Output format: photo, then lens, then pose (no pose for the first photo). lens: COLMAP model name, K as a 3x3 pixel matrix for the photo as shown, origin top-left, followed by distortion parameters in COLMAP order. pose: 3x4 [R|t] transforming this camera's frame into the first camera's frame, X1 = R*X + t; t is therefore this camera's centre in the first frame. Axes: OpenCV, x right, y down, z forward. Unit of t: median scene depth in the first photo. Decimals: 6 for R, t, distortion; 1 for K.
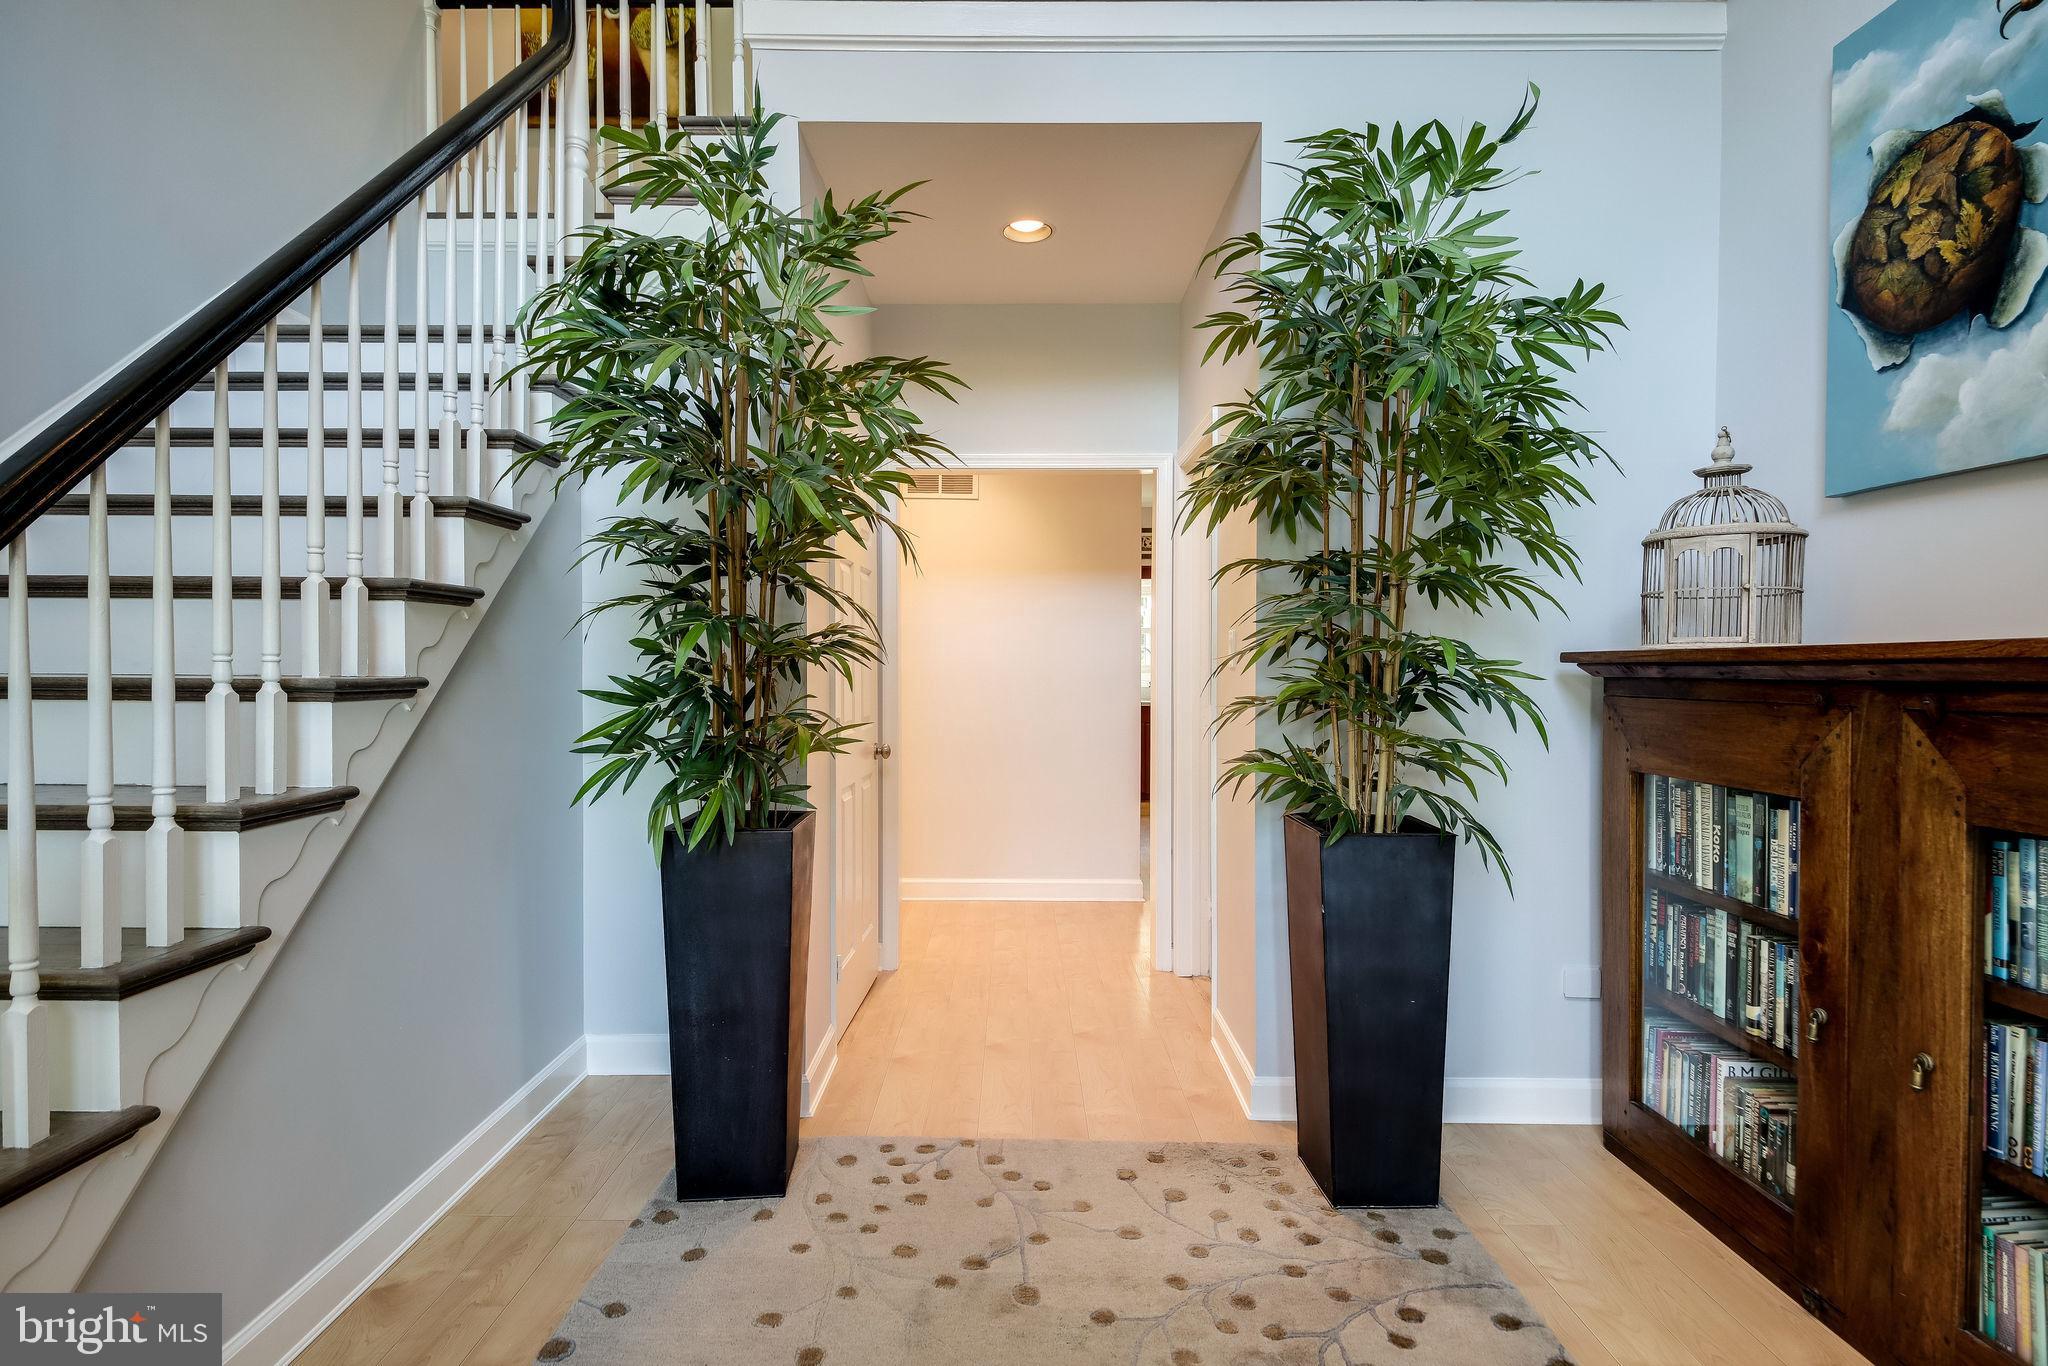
lens RADIAL K [[991.0, 0, 1024.0], [0, 991.0, 683.0], [0, 0, 1]] dist [0.028395, -0.019182]
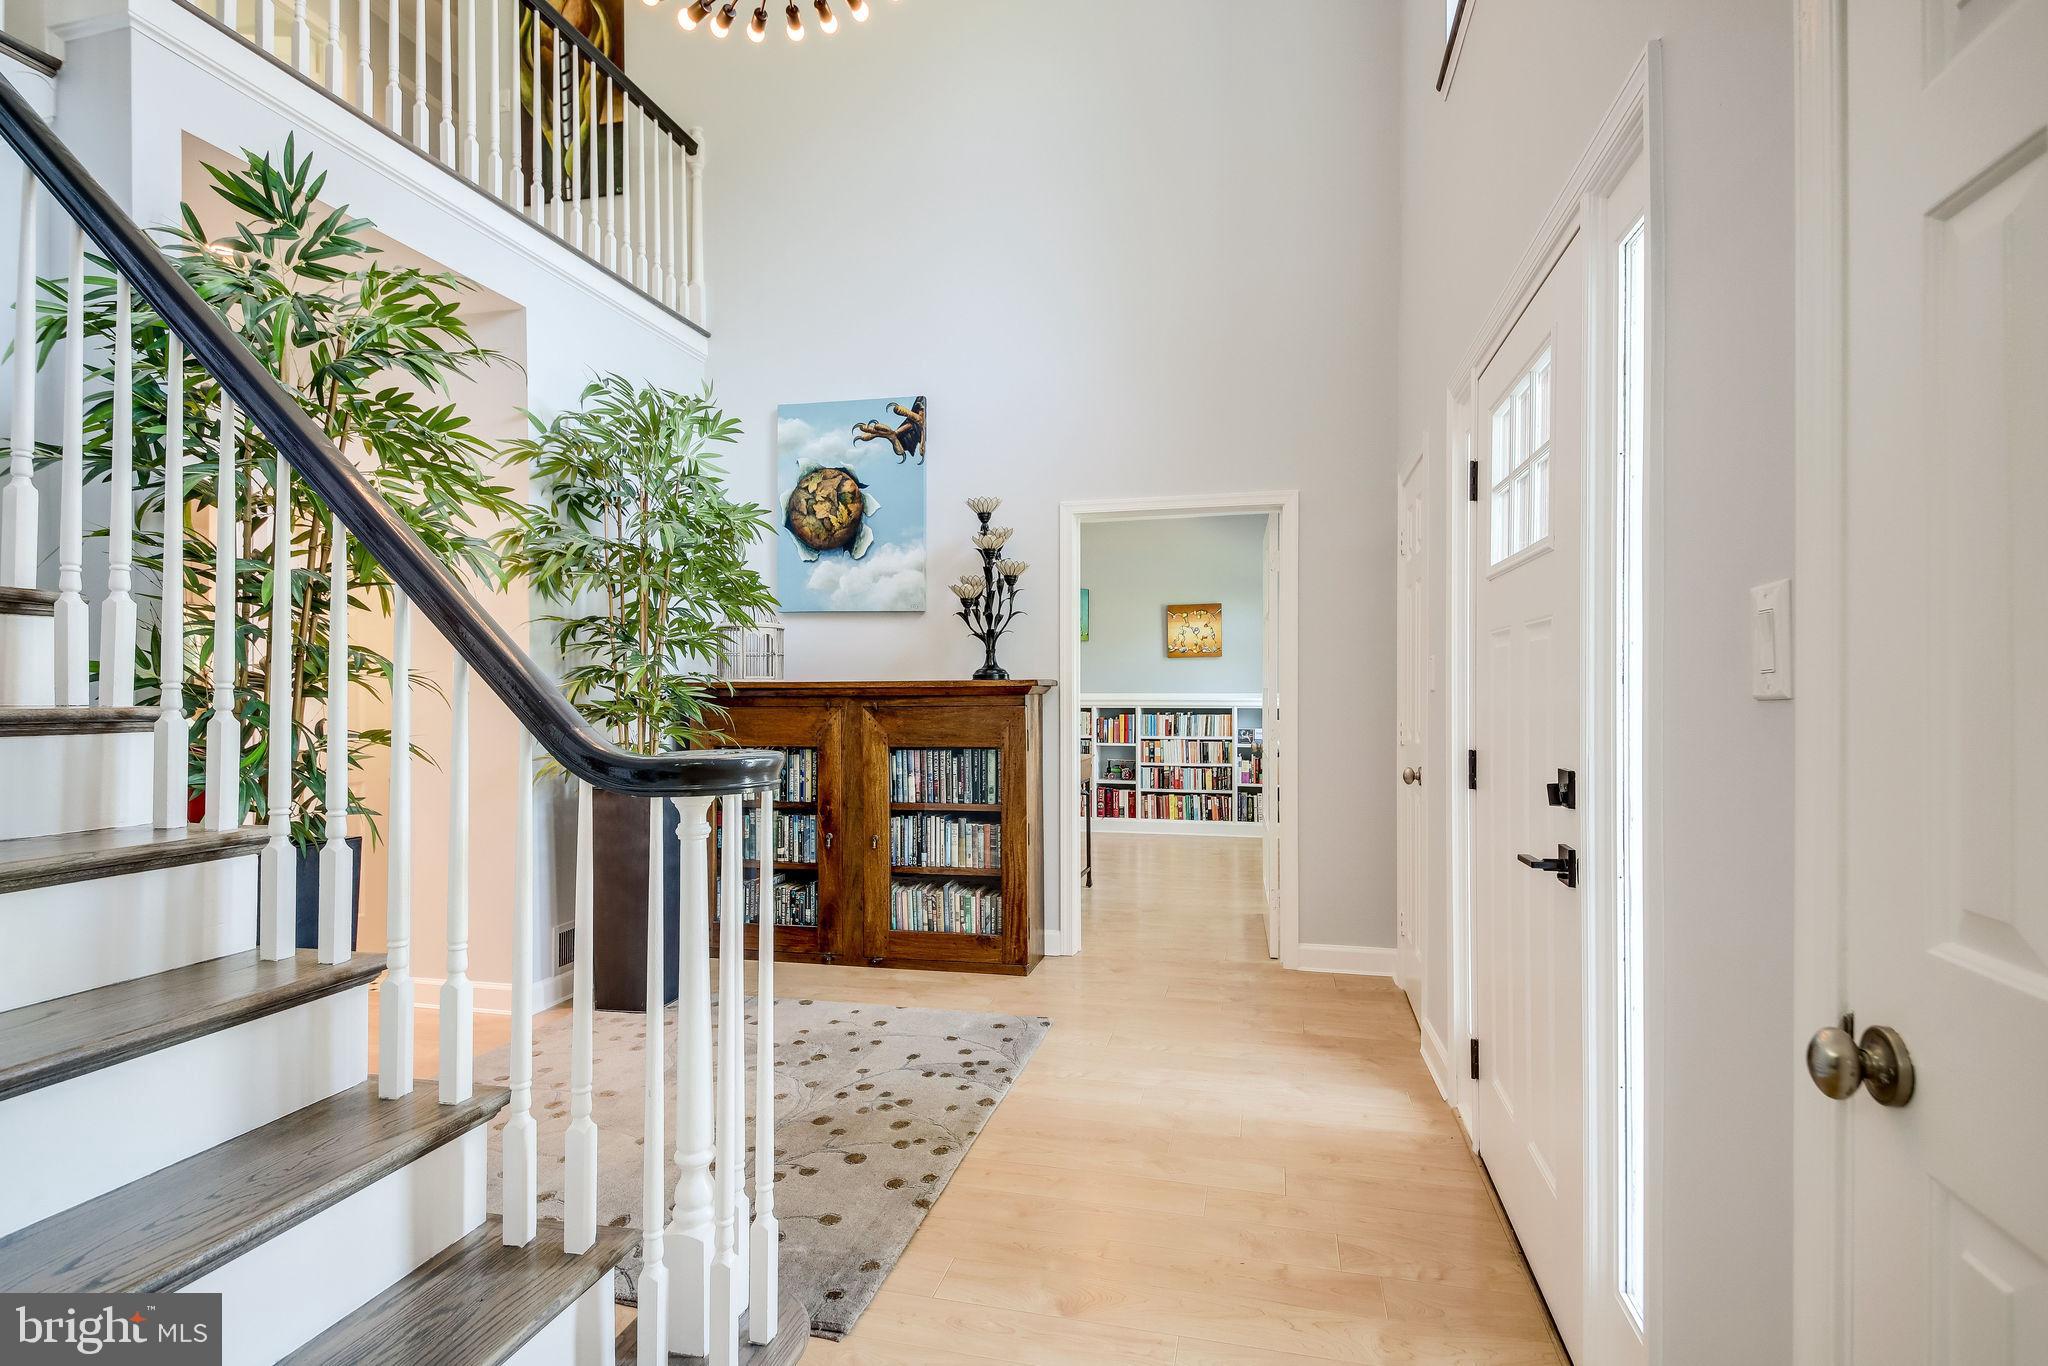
lens RADIAL K [[991.0, 0, 1024.0], [0, 991.0, 683.0], [0, 0, 1]] dist [0.028395, -0.019182]
pose [[0.224667, 0.007238, 0.974409, -1.354877], [0.018172, 0.999767, -0.011617, 0.002502], [-0.974266, 0.020316, 0.224484, 0.007404]]
